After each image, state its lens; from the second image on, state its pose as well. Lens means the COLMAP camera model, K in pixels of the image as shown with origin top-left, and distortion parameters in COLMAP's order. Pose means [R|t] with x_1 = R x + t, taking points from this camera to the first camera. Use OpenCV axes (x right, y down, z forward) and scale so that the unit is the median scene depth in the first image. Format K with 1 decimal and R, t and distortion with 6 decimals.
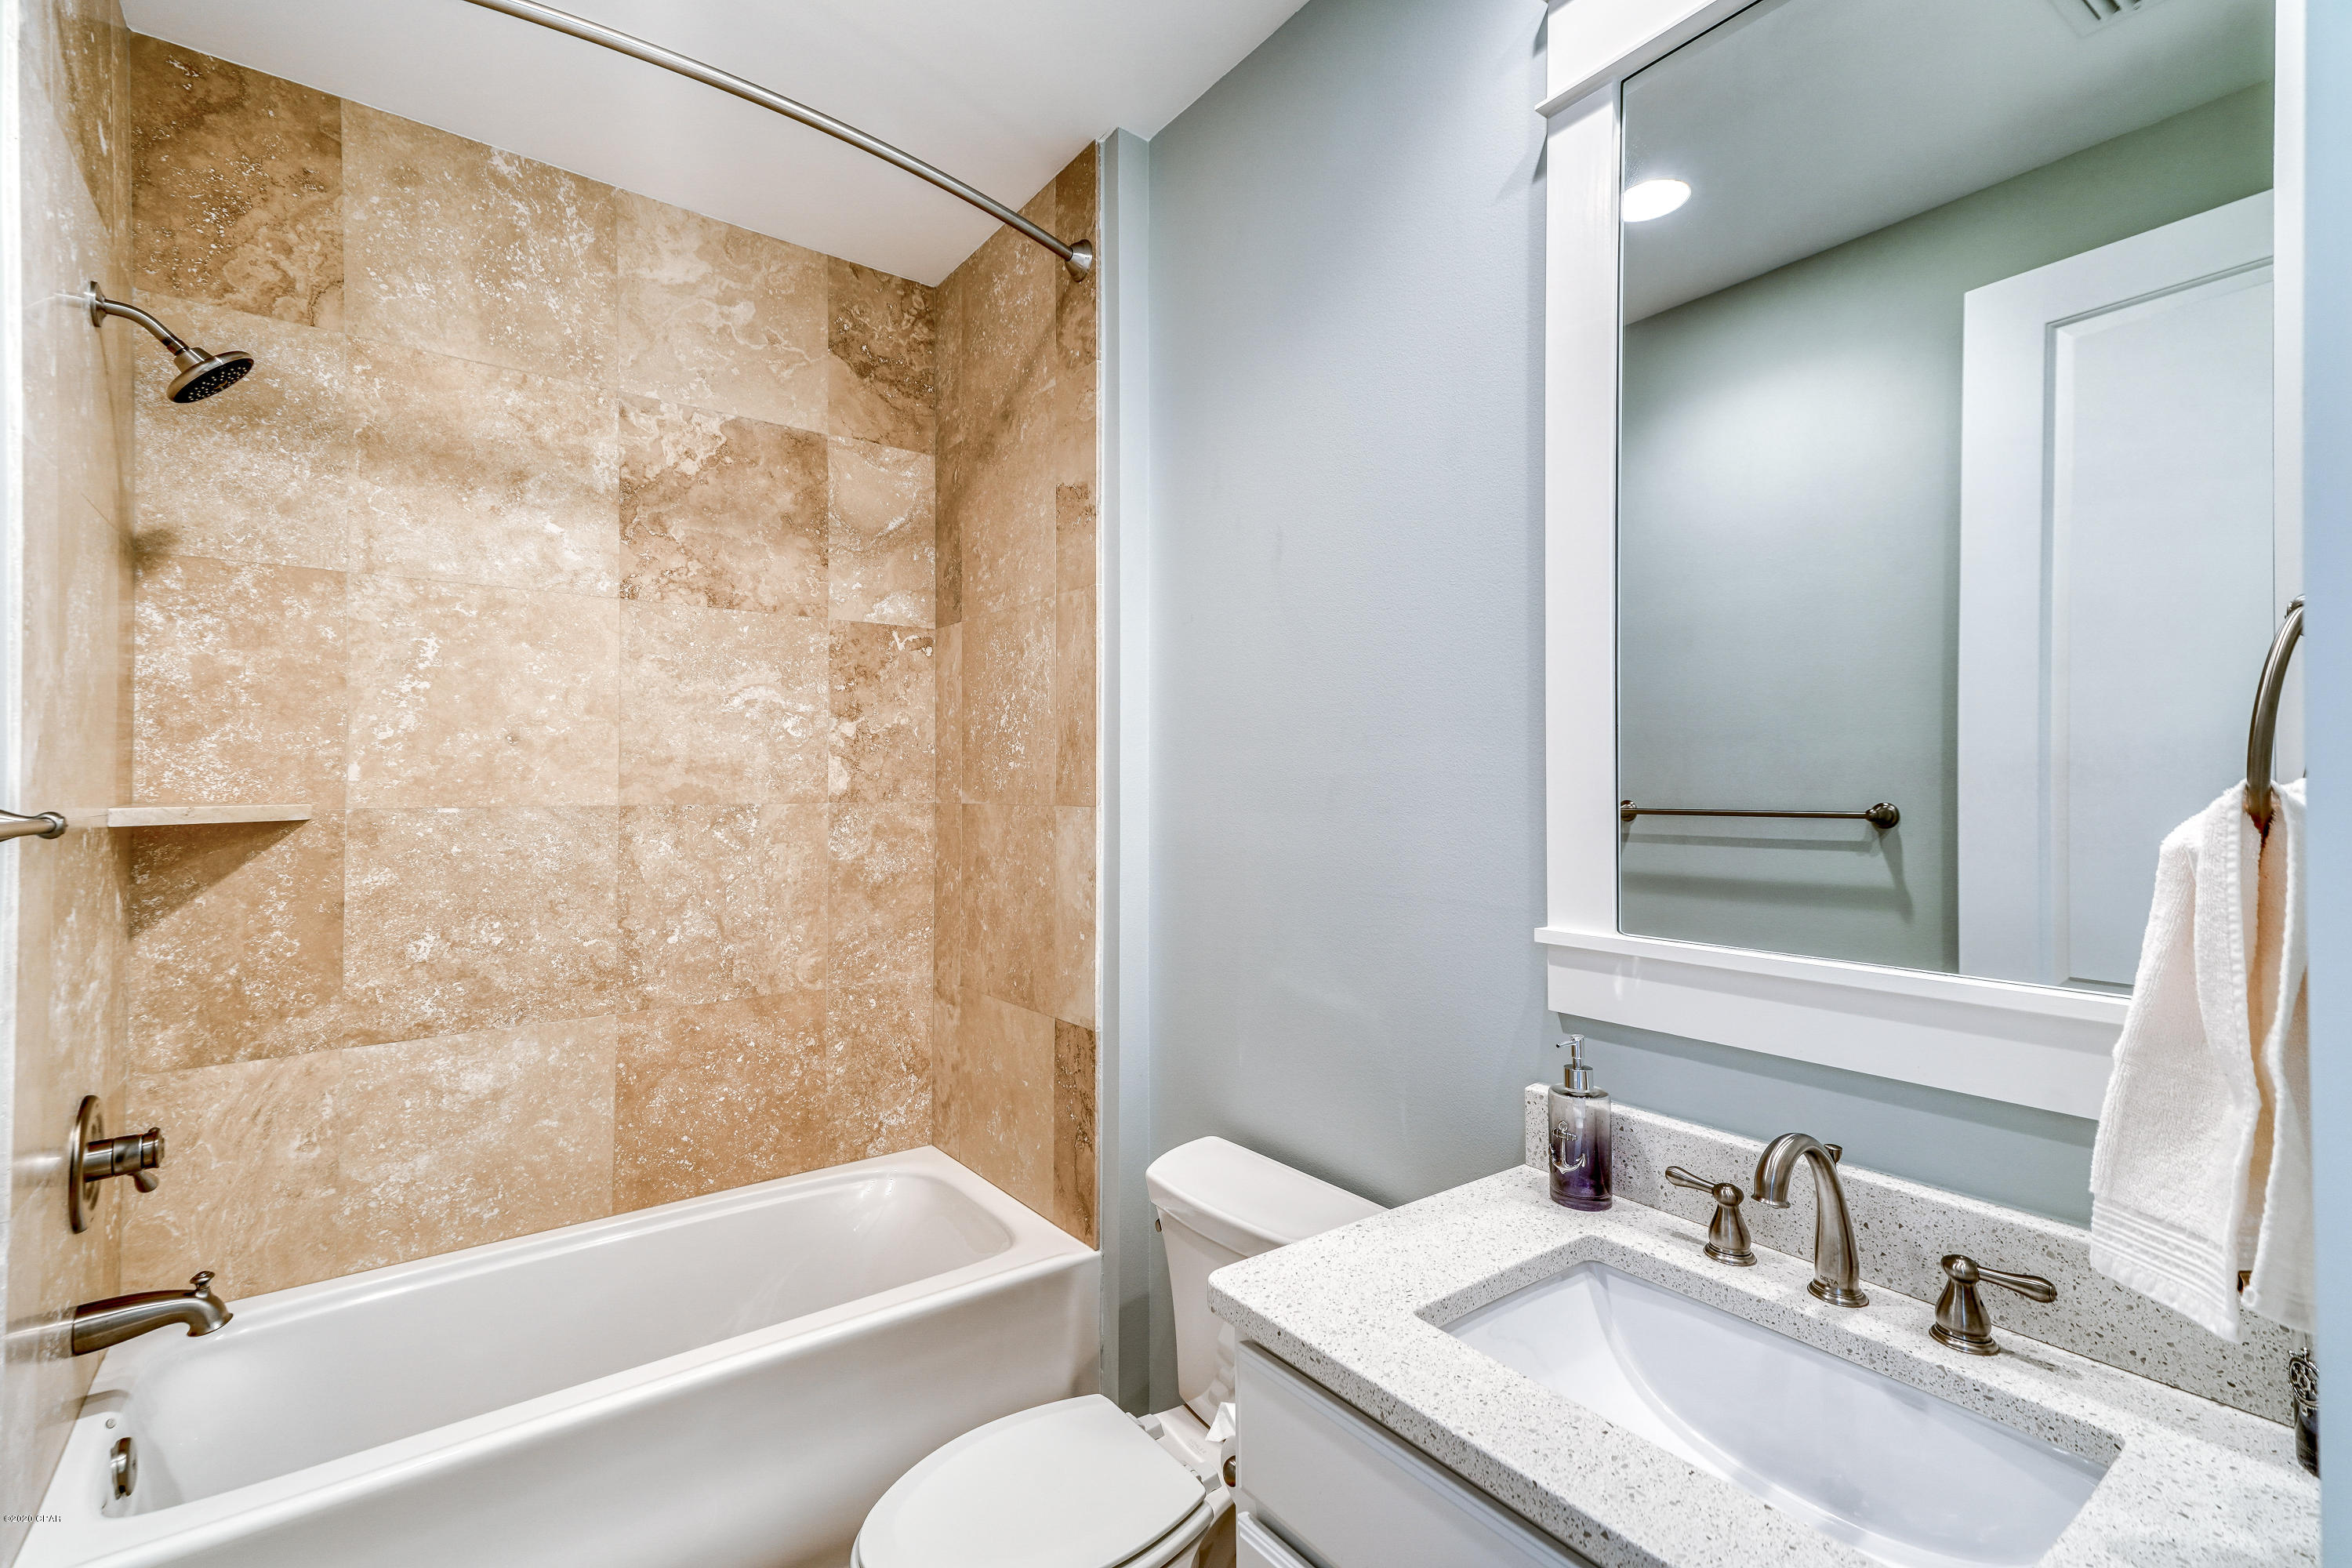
lens RADIAL K [[1067.7, 0, 1169.0], [0, 1067.7, 771.4], [0, 0, 1]] dist [0.048324, -0.003327]
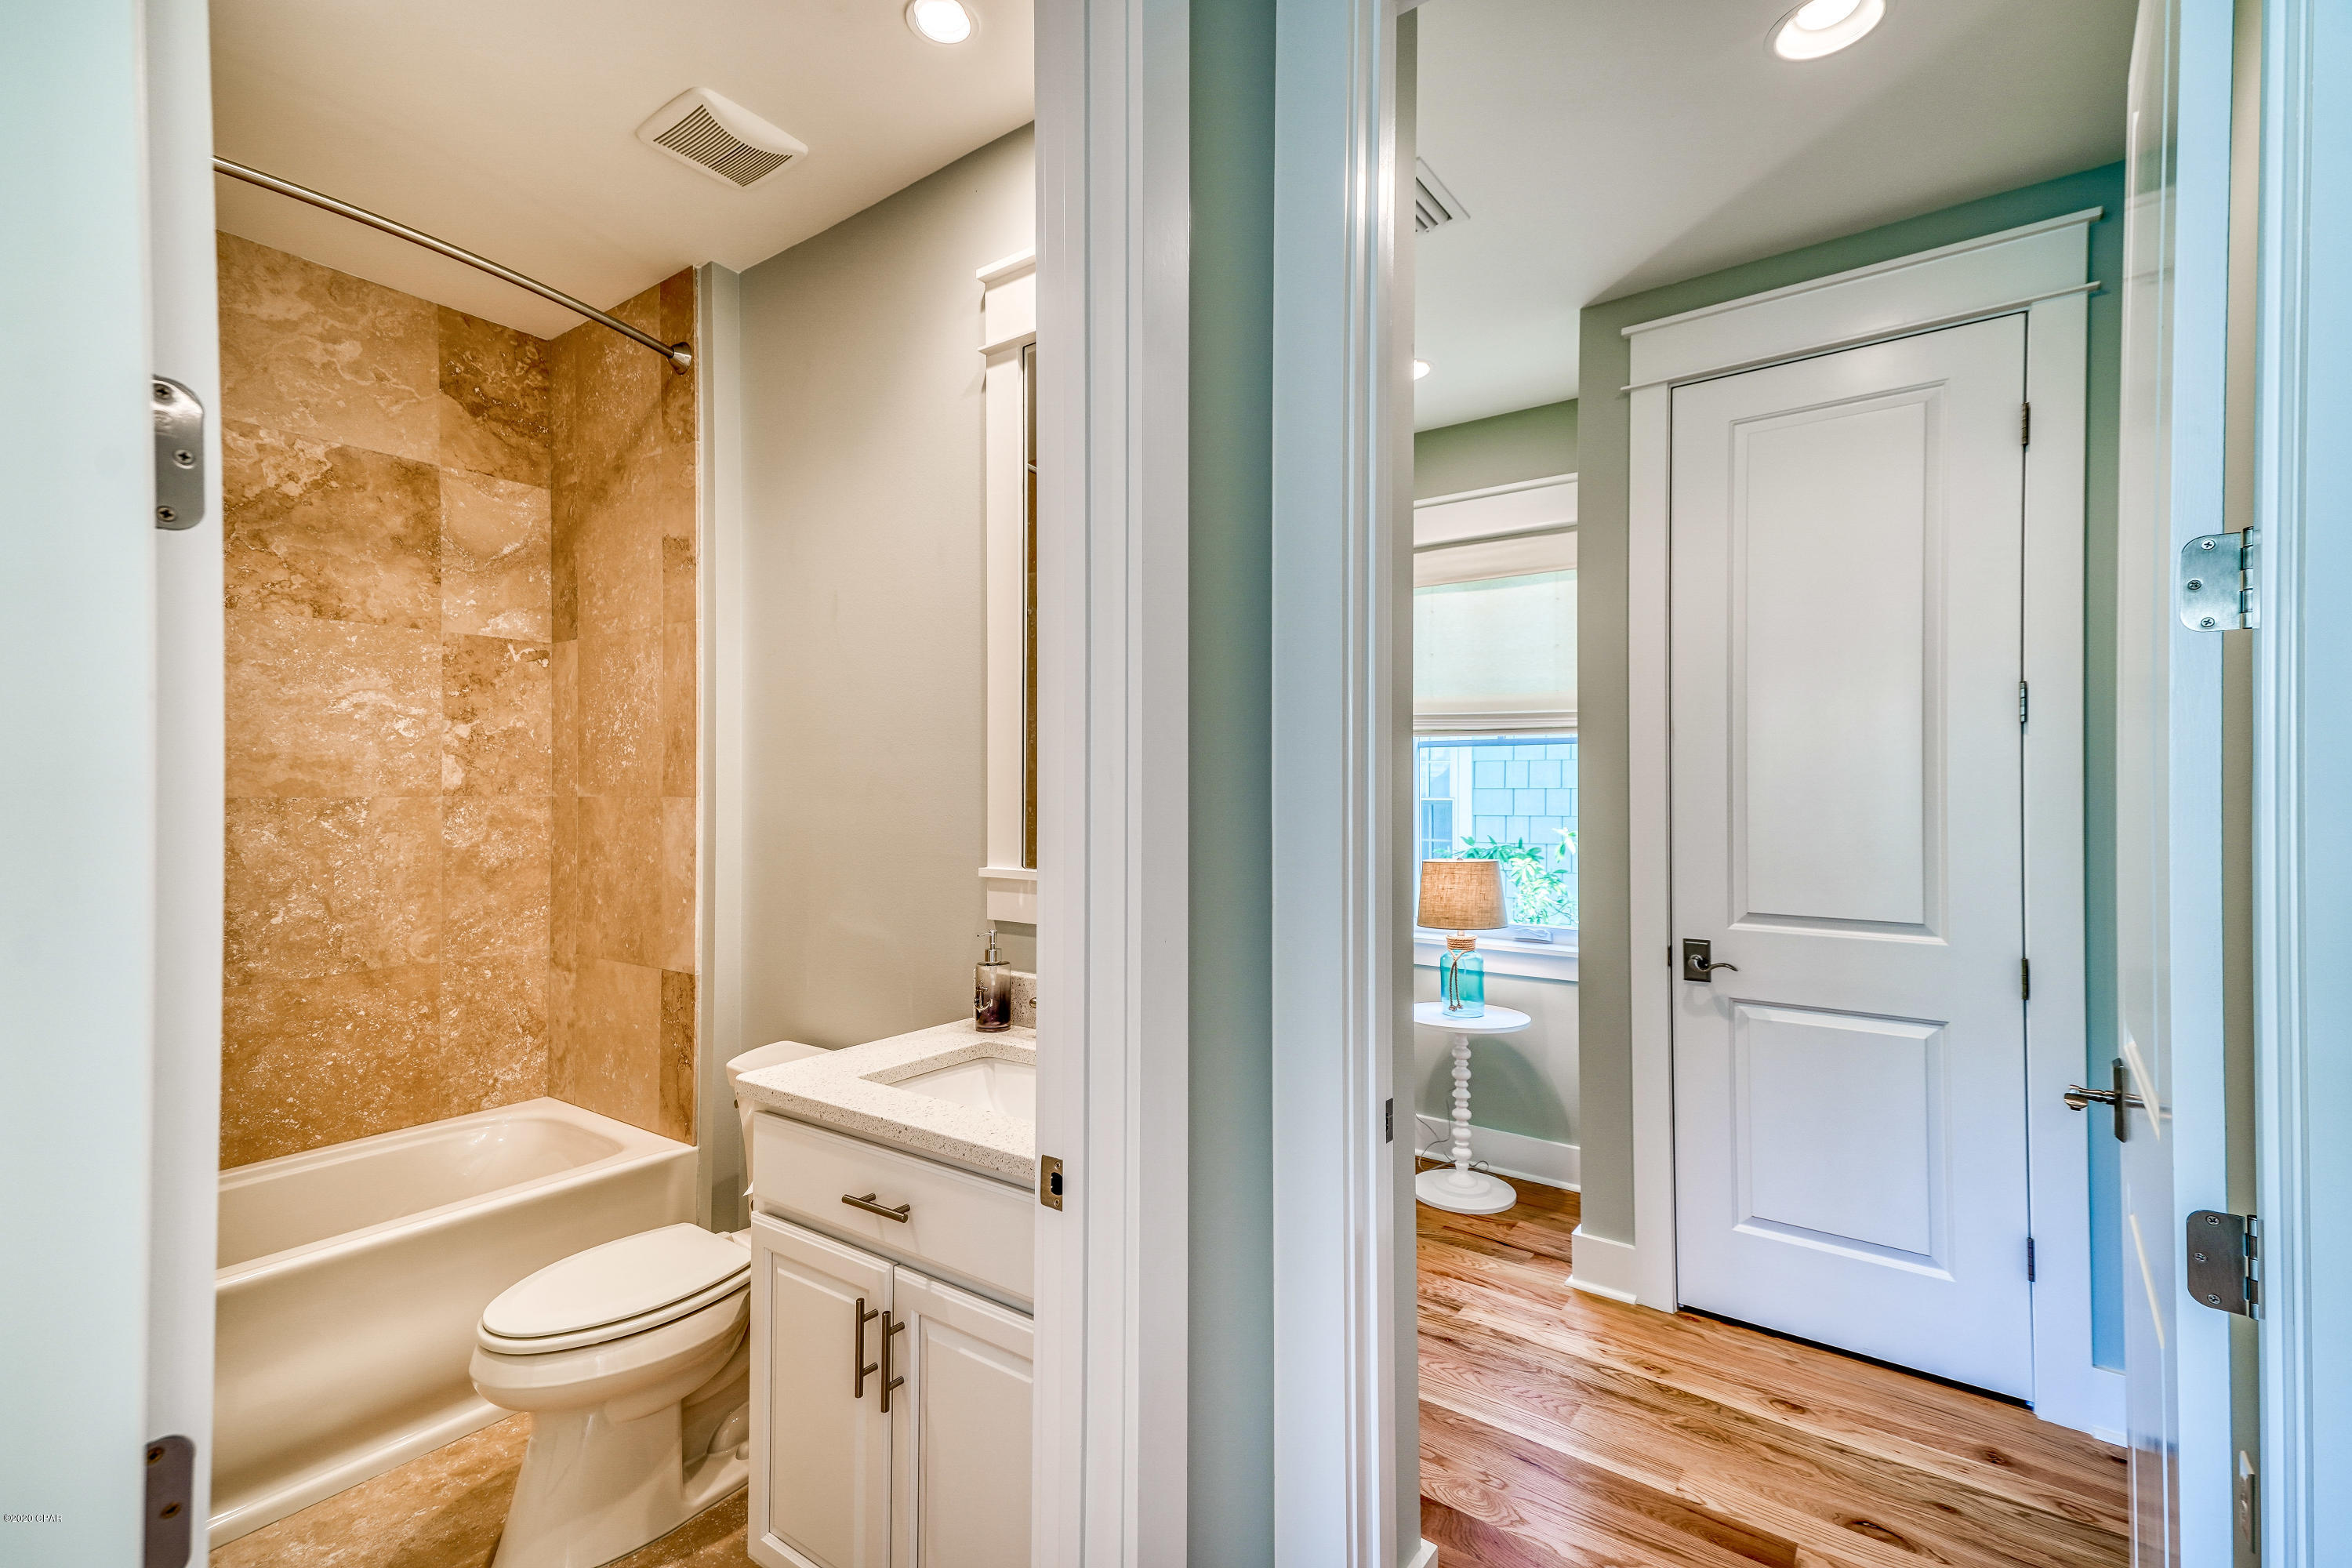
lens RADIAL K [[1058.6, 0, 1148.5], [0, 1058.6, 783.3], [0, 0, 1]] dist [0.046797, -0.000522]
pose [[0.958858, 0.001375, 0.283884, 0.073035], [-0.003758, 0.999962, 0.007851, 0.004272], [-0.283862, -0.008595, 0.958827, -0.304535]]
